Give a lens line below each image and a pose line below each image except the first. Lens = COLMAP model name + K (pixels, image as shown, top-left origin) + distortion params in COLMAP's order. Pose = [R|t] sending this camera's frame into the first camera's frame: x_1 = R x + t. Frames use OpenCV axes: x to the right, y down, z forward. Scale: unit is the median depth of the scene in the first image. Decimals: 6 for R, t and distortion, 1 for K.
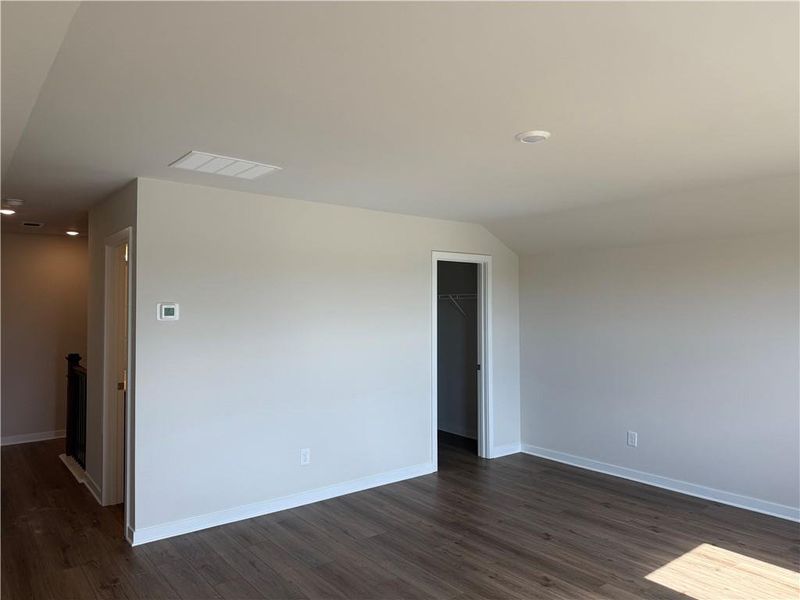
lens RADIAL K [[563.4, 0, 402.7], [0, 563.4, 301.2], [0, 0, 1]] dist [0.084407, -0.113297]
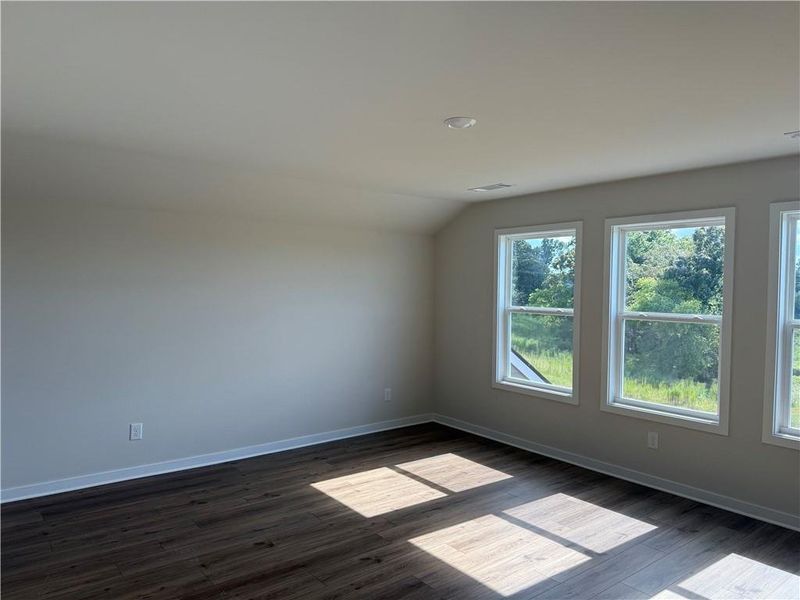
lens RADIAL K [[563.4, 0, 402.7], [0, 563.4, 301.2], [0, 0, 1]] dist [0.084407, -0.113297]
pose [[0.011025, -0.025896, 0.999604, -0.594580], [-0.025090, 0.999343, 0.026166, 0.017504], [-0.999624, -0.025369, 0.010368, 0.789092]]
